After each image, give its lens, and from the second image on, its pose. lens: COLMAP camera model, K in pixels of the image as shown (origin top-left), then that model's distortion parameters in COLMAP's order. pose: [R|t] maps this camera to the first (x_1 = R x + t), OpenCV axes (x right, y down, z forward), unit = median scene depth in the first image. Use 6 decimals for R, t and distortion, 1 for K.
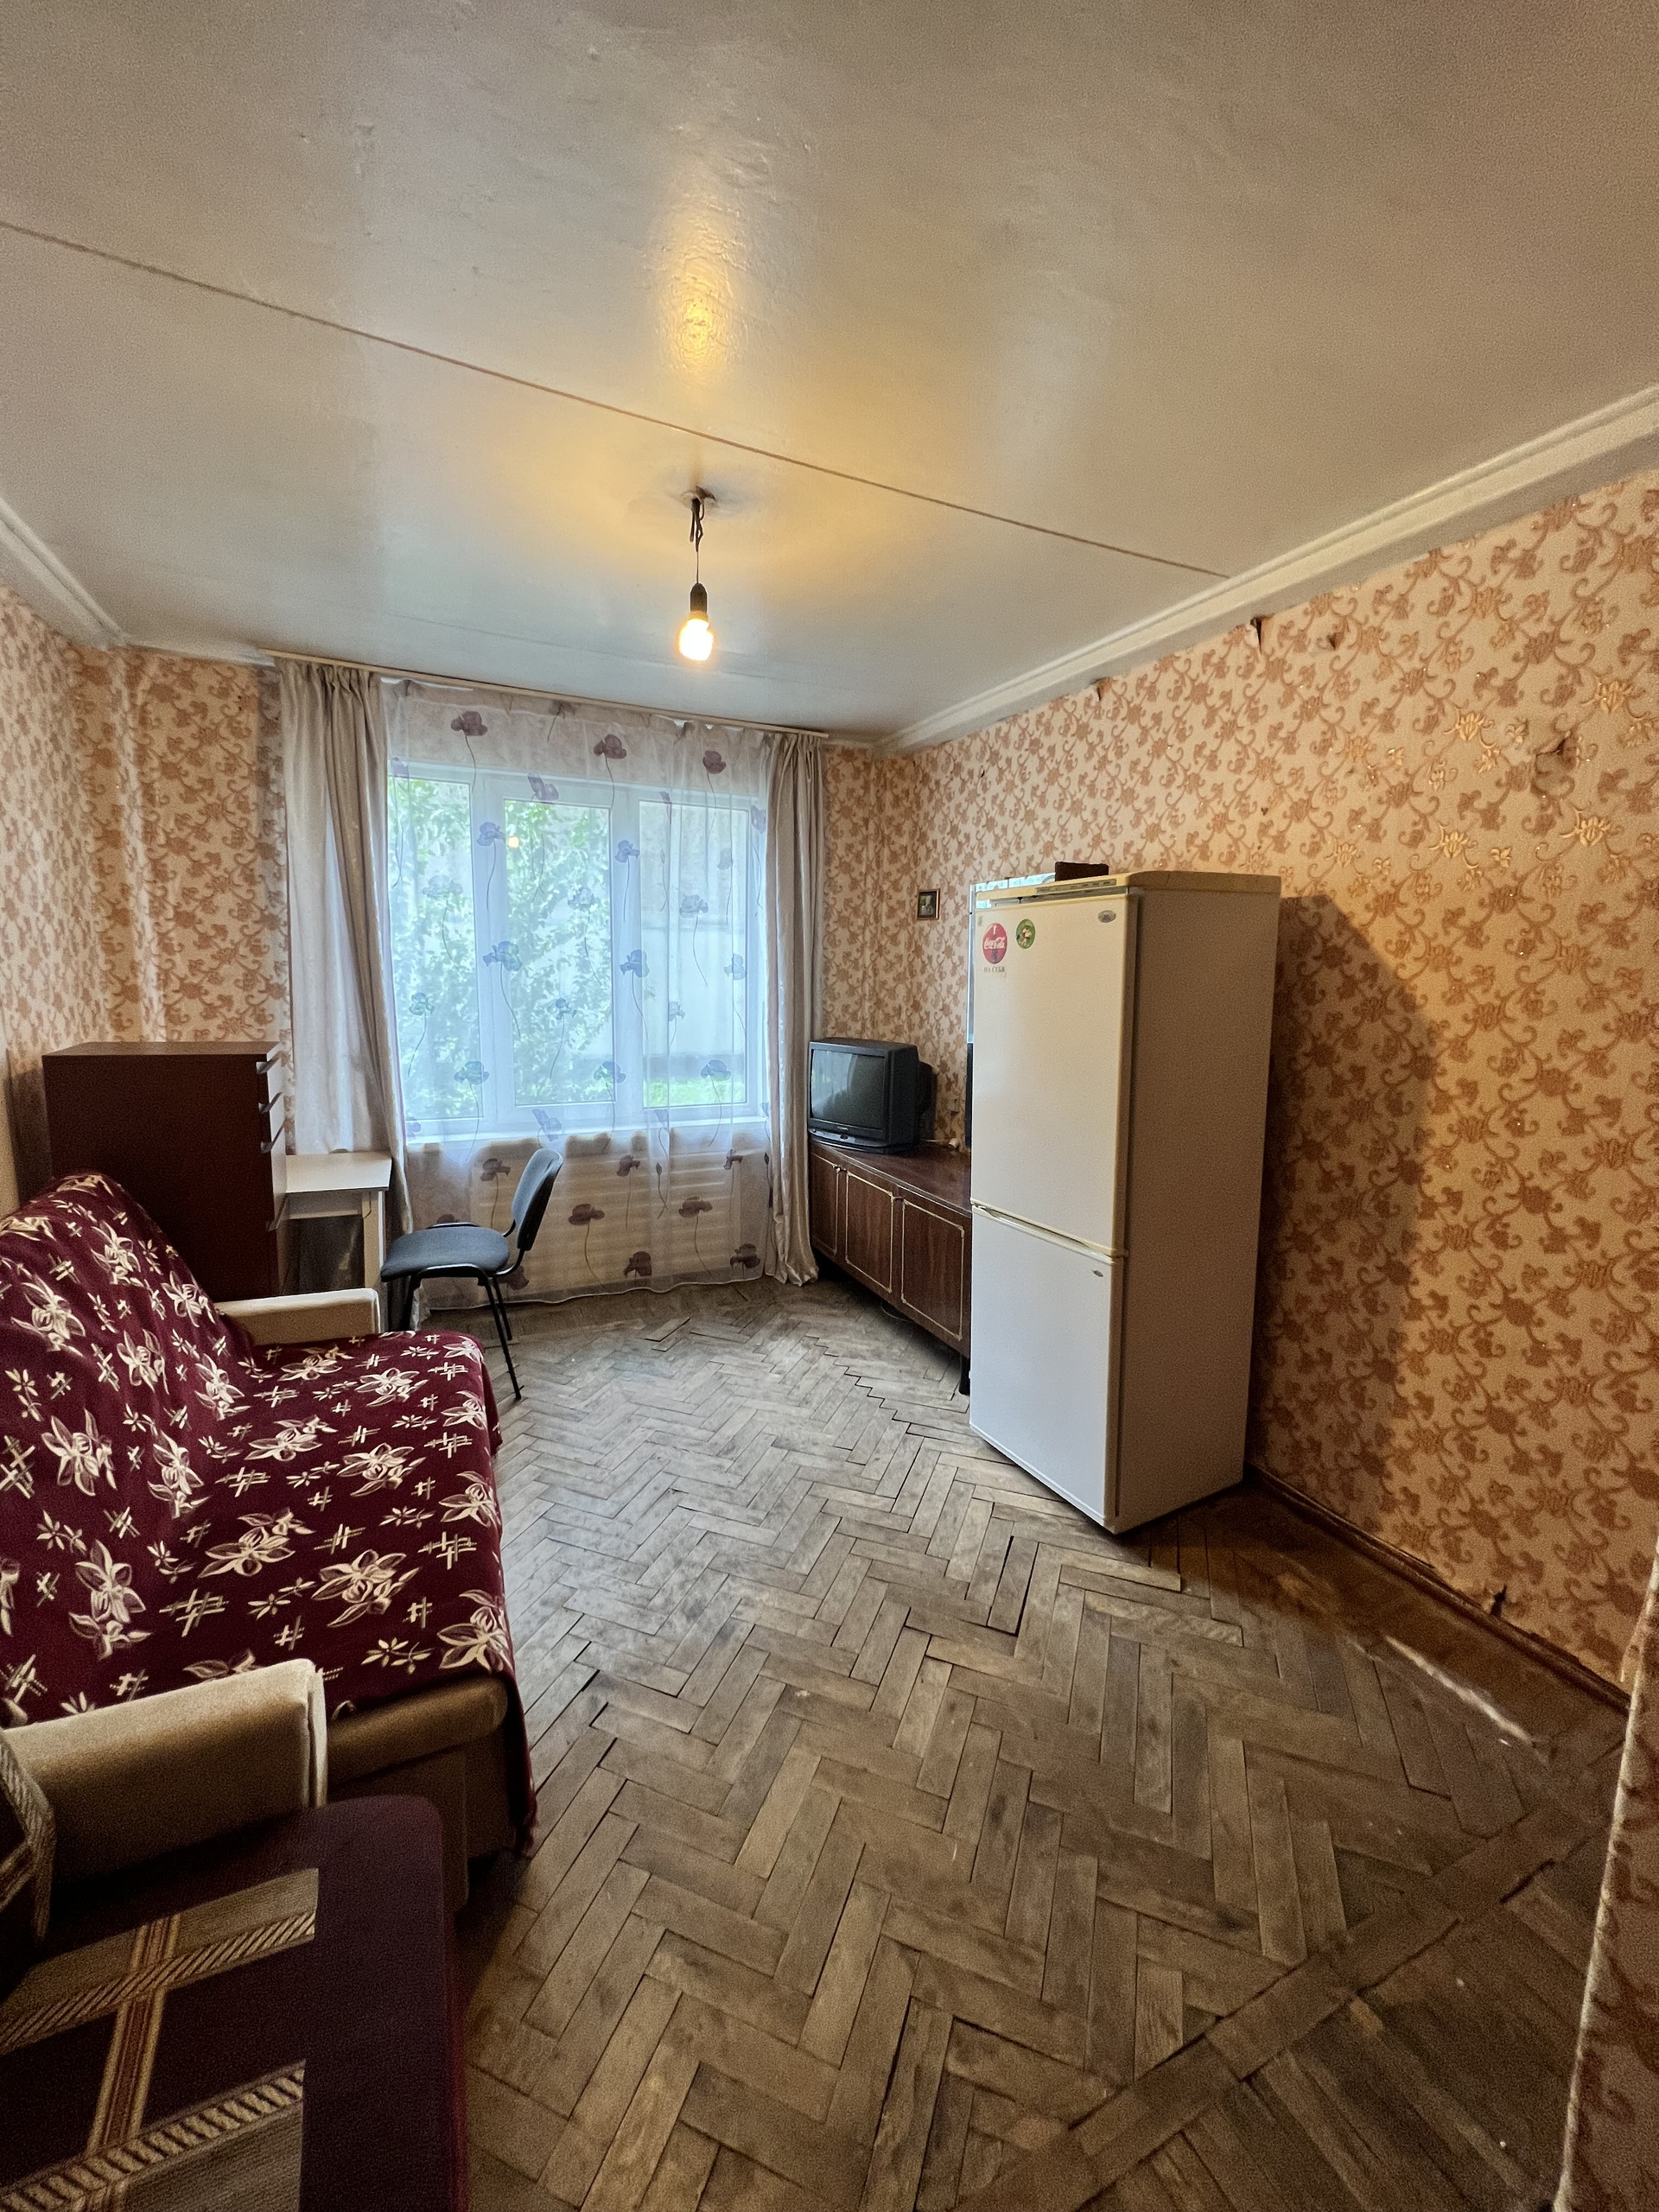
lens RADIAL K [[883.8, 0, 833.5], [0, 883.8, 1099.5], [0, 0, 1]] dist [-0.002838, 0.000817]
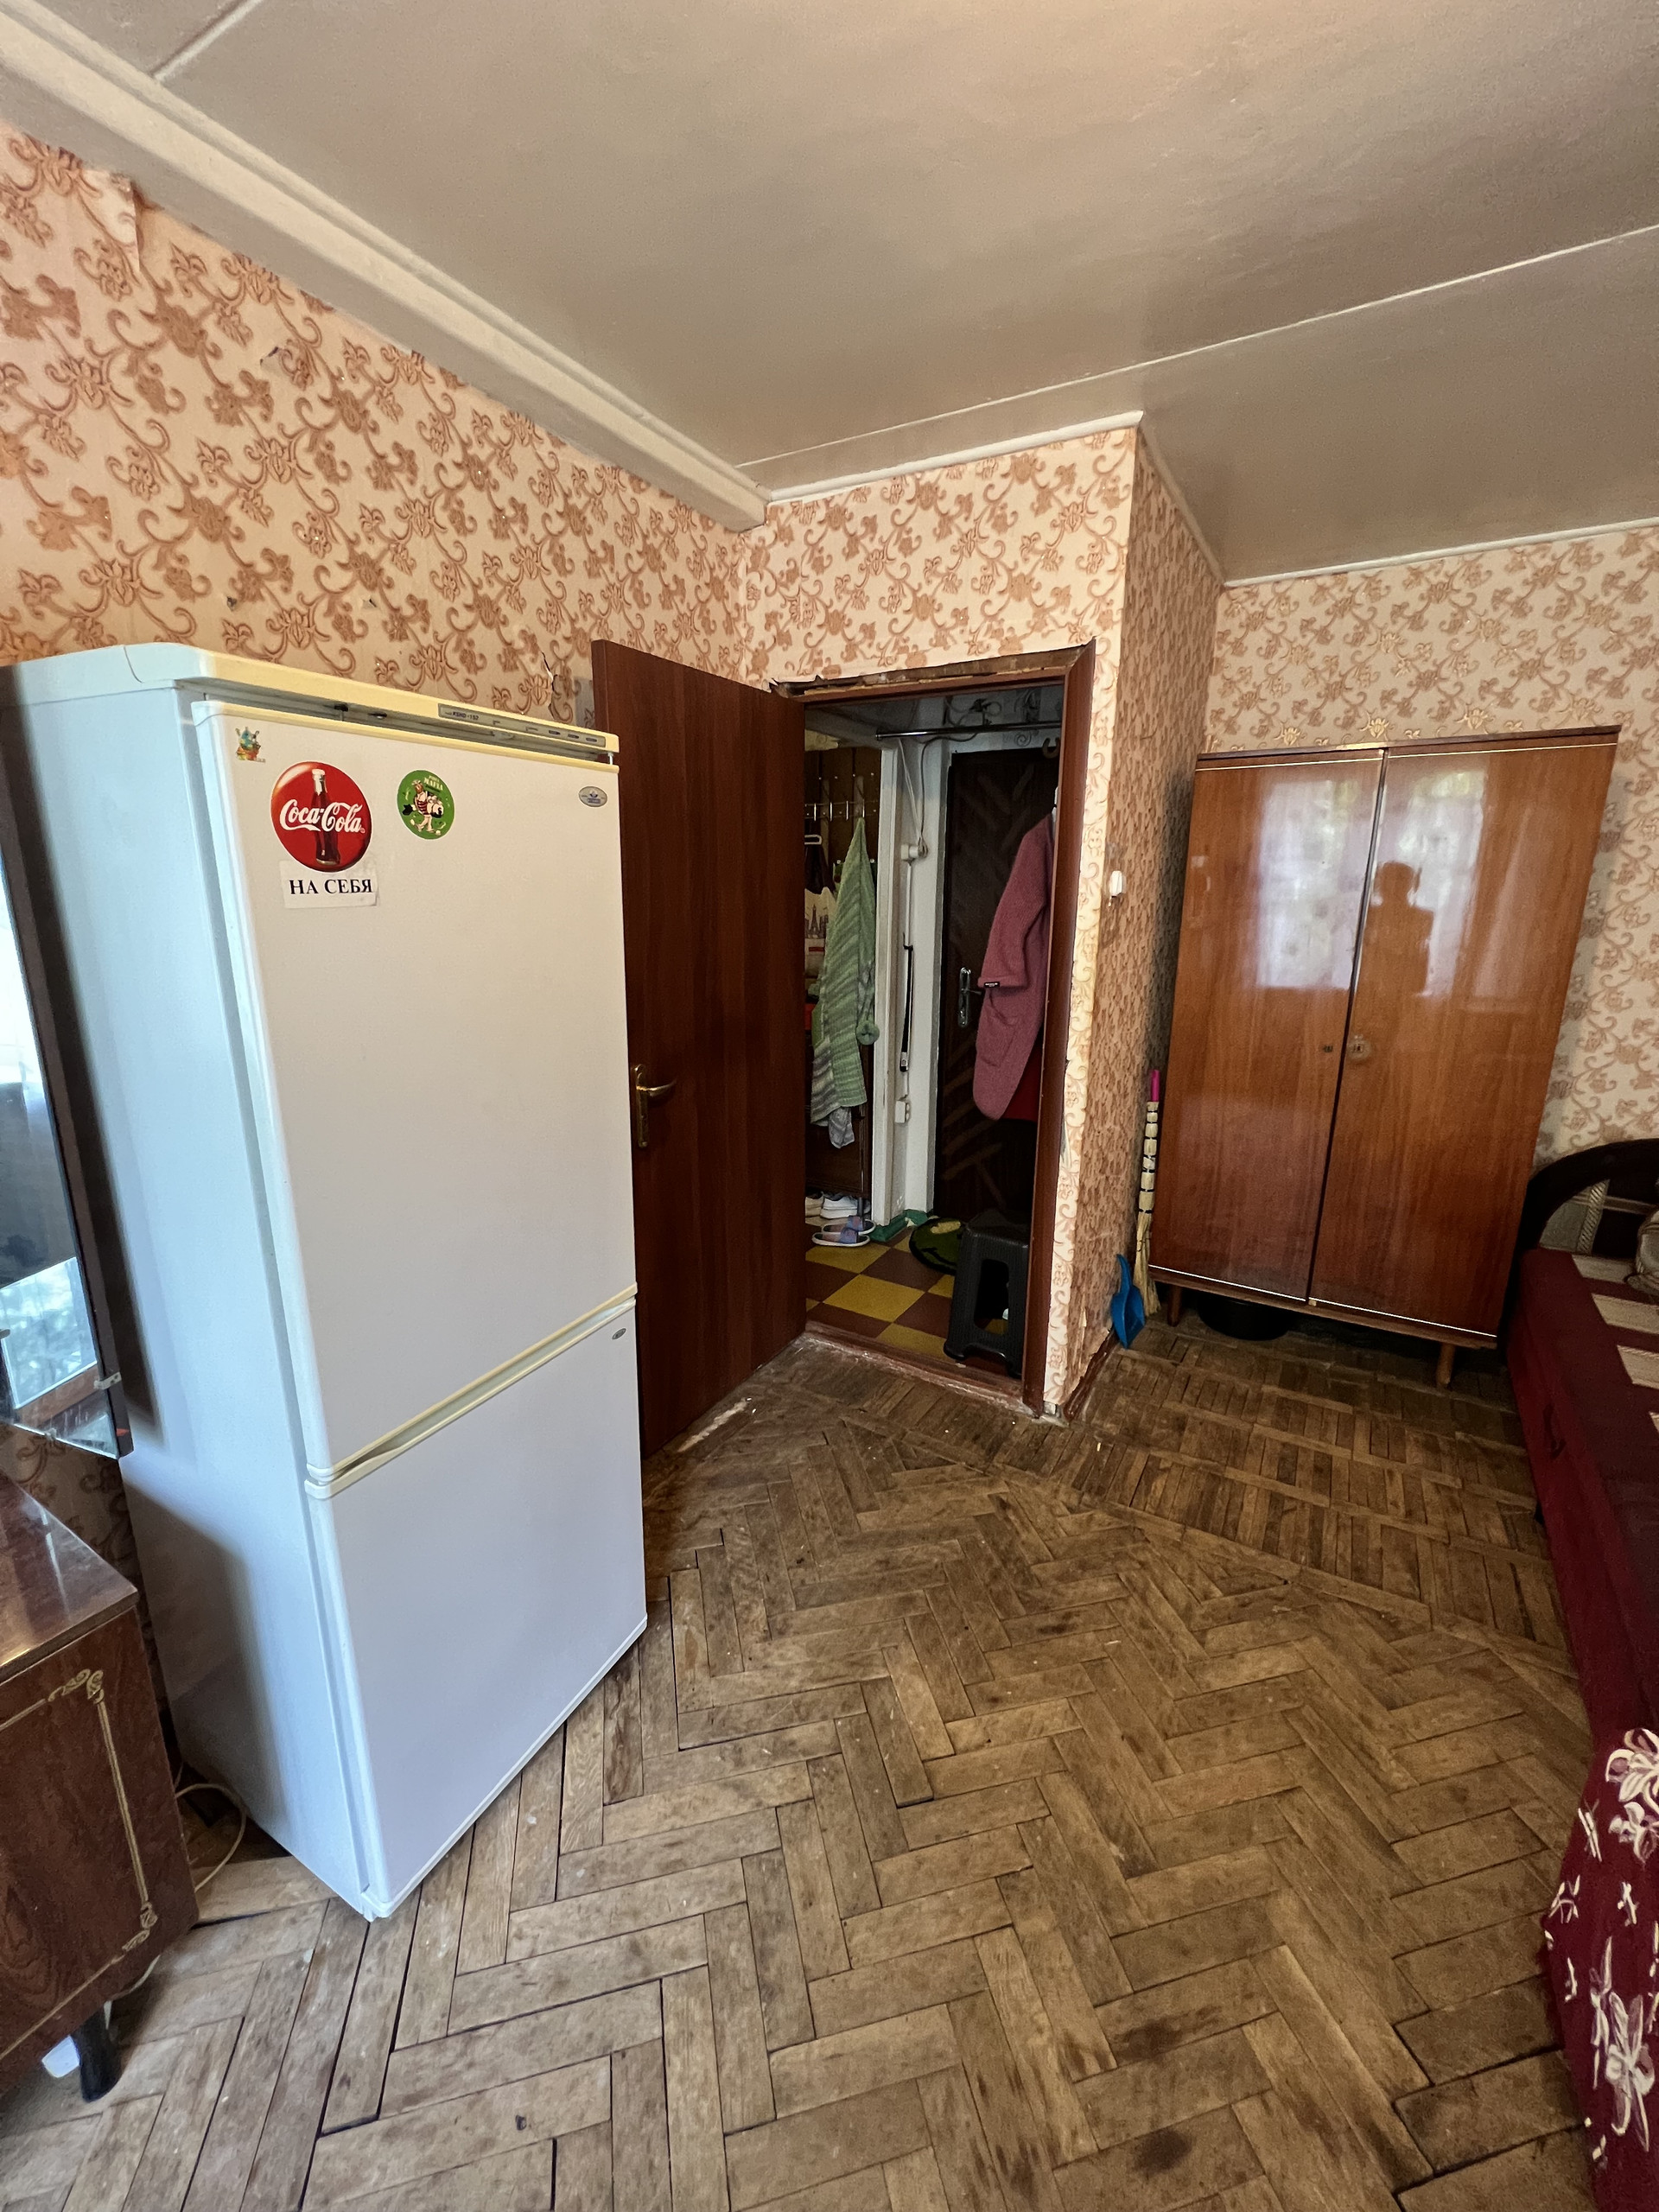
lens RADIAL K [[883.8, 0, 833.5], [0, 883.8, 1099.5], [0, 0, 1]] dist [-0.002838, 0.000817]
pose [[-0.554705, -0.216067, 0.803503, -0.238645], [0.106337, 0.939366, 0.326013, -0.140637], [-0.825224, 0.266283, -0.498095, 0.898764]]
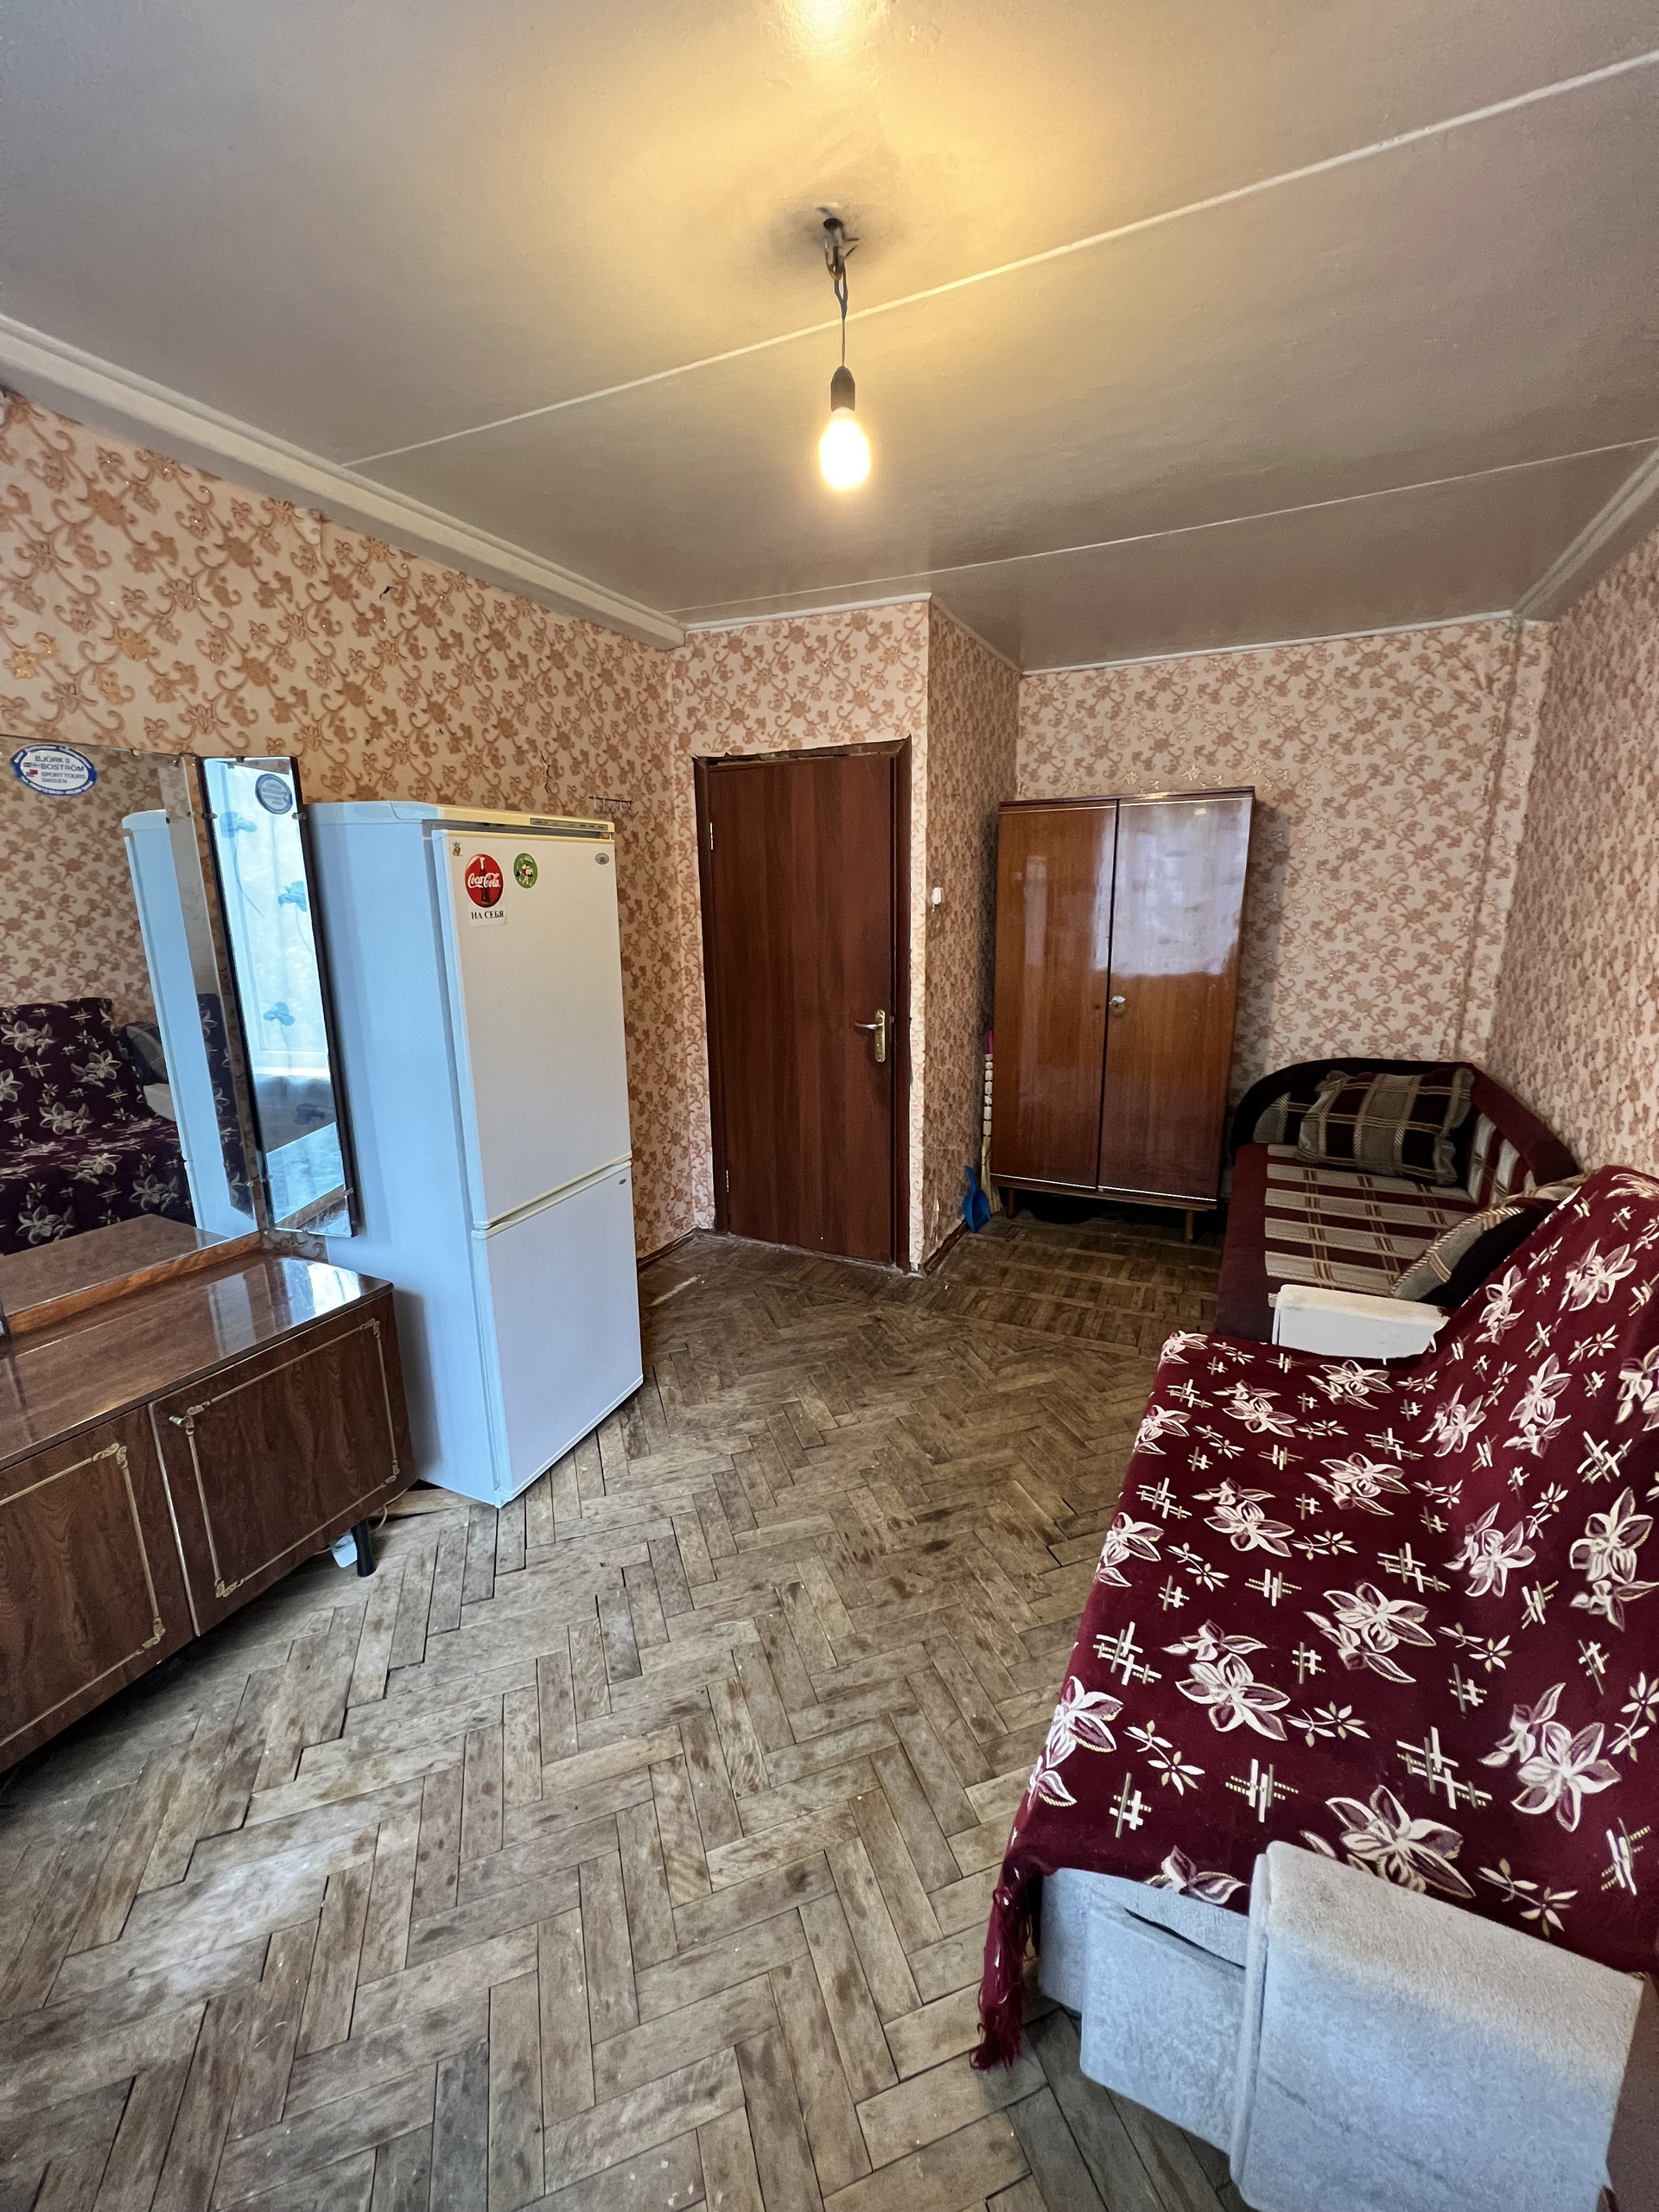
lens RADIAL K [[883.8, 0, 833.5], [0, 883.8, 1099.5], [0, 0, 1]] dist [-0.002838, 0.000817]
pose [[-0.629349, -0.185862, 0.754569, -0.543794], [0.118695, 0.936596, 0.329696, -0.186420], [-0.768005, 0.297058, -0.567385, 1.088948]]
